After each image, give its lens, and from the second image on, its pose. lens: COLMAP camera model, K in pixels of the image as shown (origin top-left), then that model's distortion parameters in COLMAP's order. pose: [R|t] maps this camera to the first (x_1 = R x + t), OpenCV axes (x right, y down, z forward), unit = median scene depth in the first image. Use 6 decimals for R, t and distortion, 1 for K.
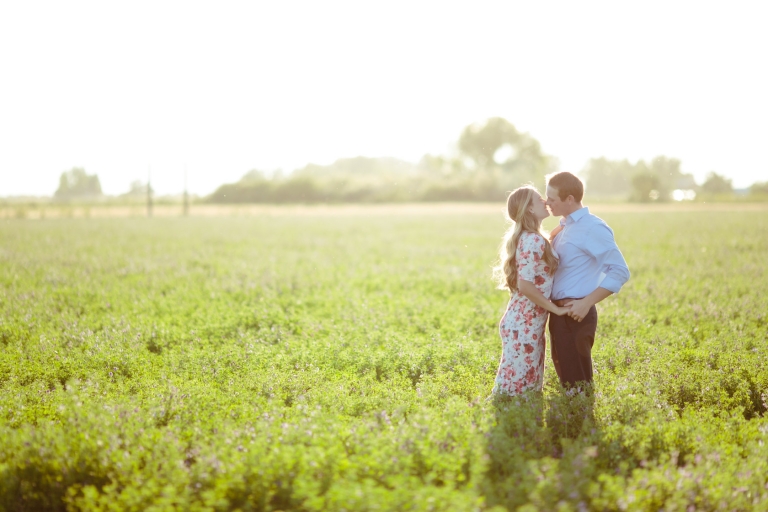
lens RADIAL K [[4750.5, 0, 385.4], [0, 4750.5, 257.3], [0, 0, 1]] dist [1.616363, 0.000000]
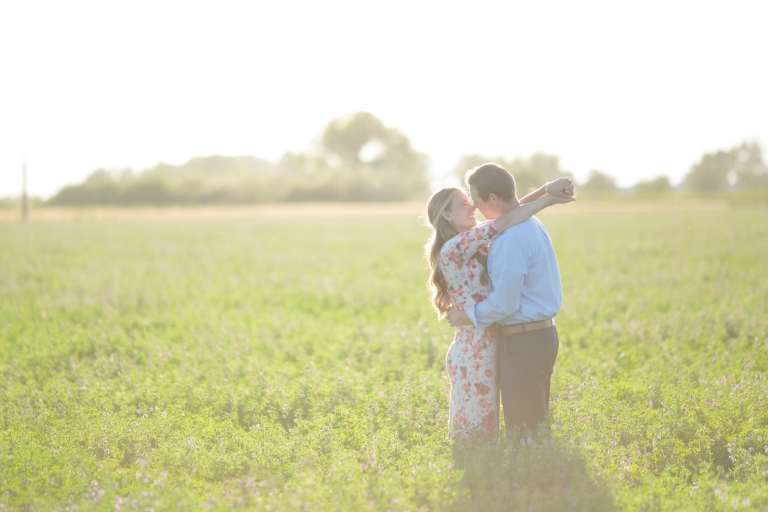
lens RADIAL K [[4750.5, 0, 379.8], [0, 4750.5, 254.3], [0, 0, 1]] dist [1.616363, 0.000000]
pose [[0.999544, -0.008285, 0.029034, -0.001008], [0.008310, 0.999965, -0.000767, -0.001879], [-0.029026, 0.001008, 0.999578, 0.157345]]
